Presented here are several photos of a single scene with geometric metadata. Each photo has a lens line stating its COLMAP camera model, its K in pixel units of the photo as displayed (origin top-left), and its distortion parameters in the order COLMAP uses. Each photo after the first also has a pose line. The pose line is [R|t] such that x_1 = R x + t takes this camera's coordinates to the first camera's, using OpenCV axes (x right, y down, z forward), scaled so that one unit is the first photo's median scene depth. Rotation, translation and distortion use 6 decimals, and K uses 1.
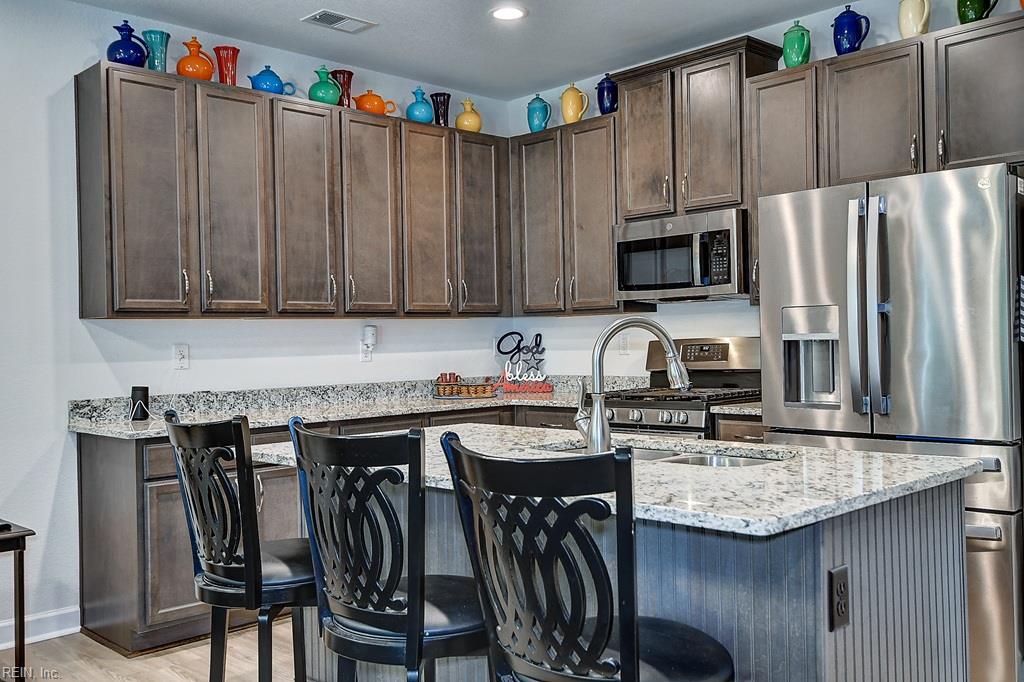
lens RADIAL K [[940.6, 0, 514.7], [0, 940.6, 339.2], [0, 0, 1]] dist [0.031025, 0.000000]
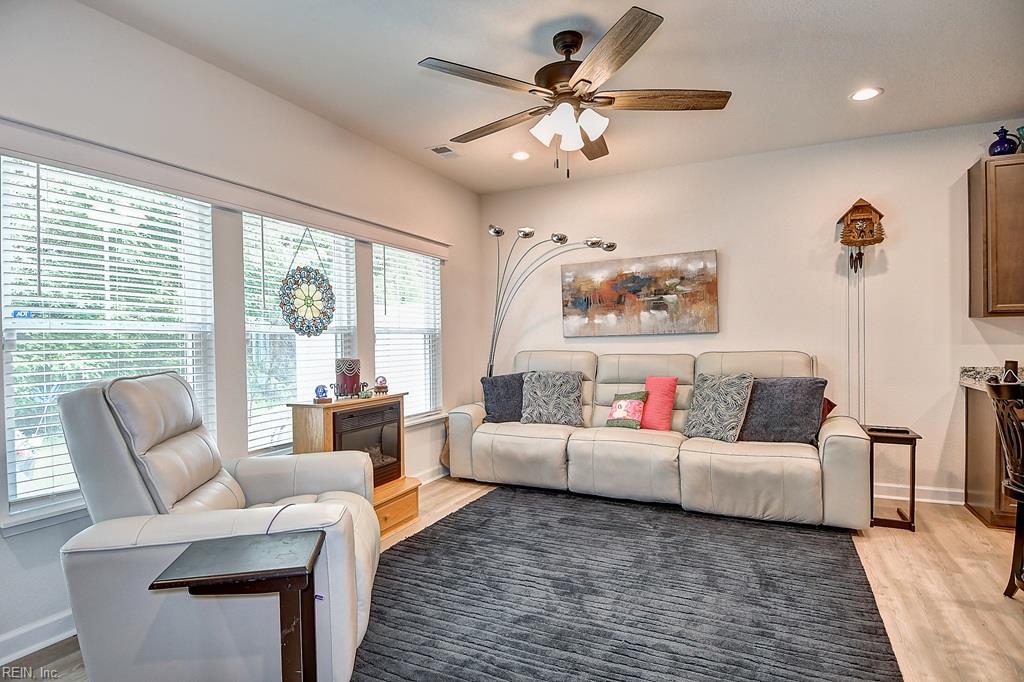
lens RADIAL K [[531.5, 0, 511.9], [0, 531.5, 343.2], [0, 0, 1]] dist [0.038779, -0.043001]
pose [[0.339330, 0.027596, -0.940263, 0.137525], [0.001381, 0.999554, 0.029834, -0.005216], [0.940666, -0.011422, 0.339140, -0.057018]]
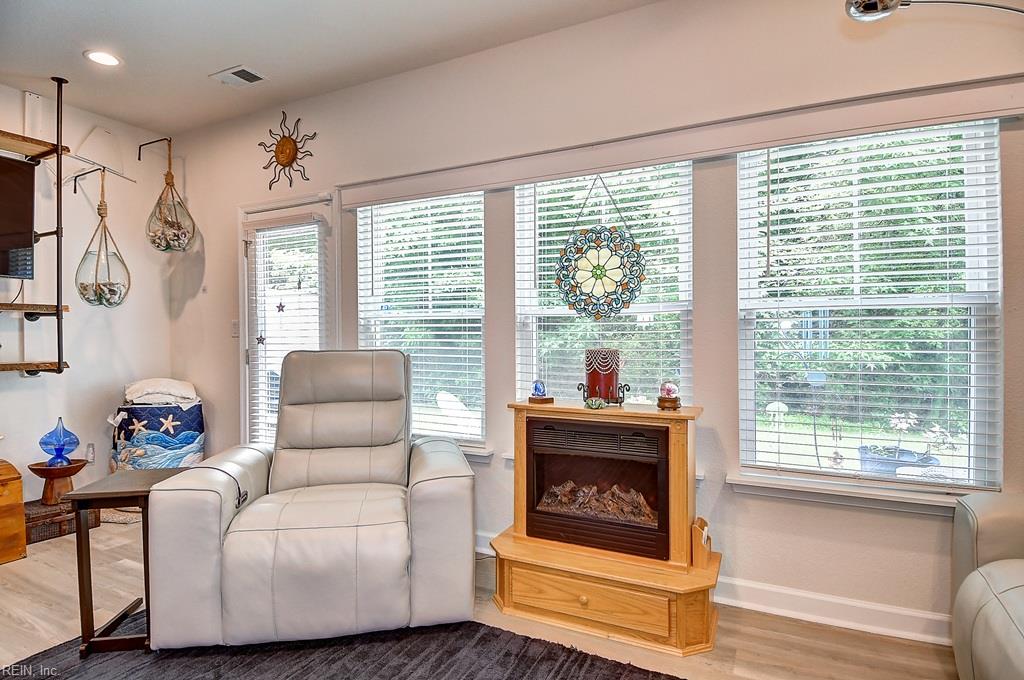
lens RADIAL K [[531.5, 0, 515.0], [0, 531.5, 339.2], [0, 0, 1]] dist [0.038779, -0.043001]
pose [[-0.942170, 0.029107, -0.333868, -0.431969], [0.026568, 0.999573, 0.012170, 0.022606], [0.334080, 0.002595, -0.942541, 0.475145]]
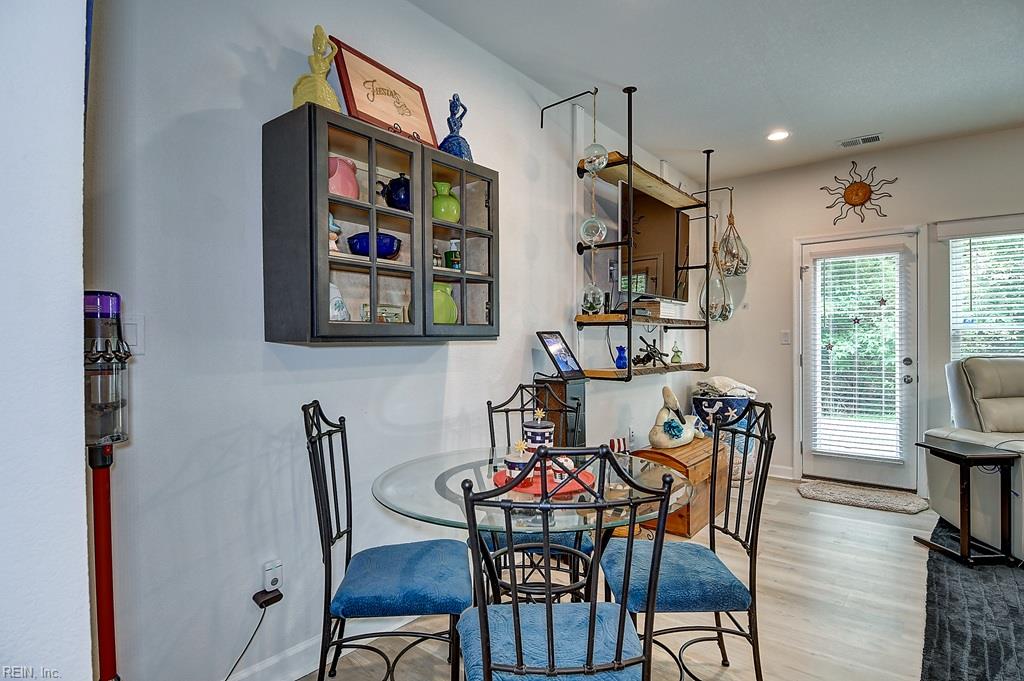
lens RADIAL K [[531.5, 0, 512.5], [0, 531.5, 343.1], [0, 0, 1]] dist [0.038779, -0.043001]
pose [[-0.992992, 0.028534, -0.114683, 0.397825], [0.027564, 0.999570, 0.010033, -0.011267], [0.114920, 0.006802, -0.993351, 0.516129]]
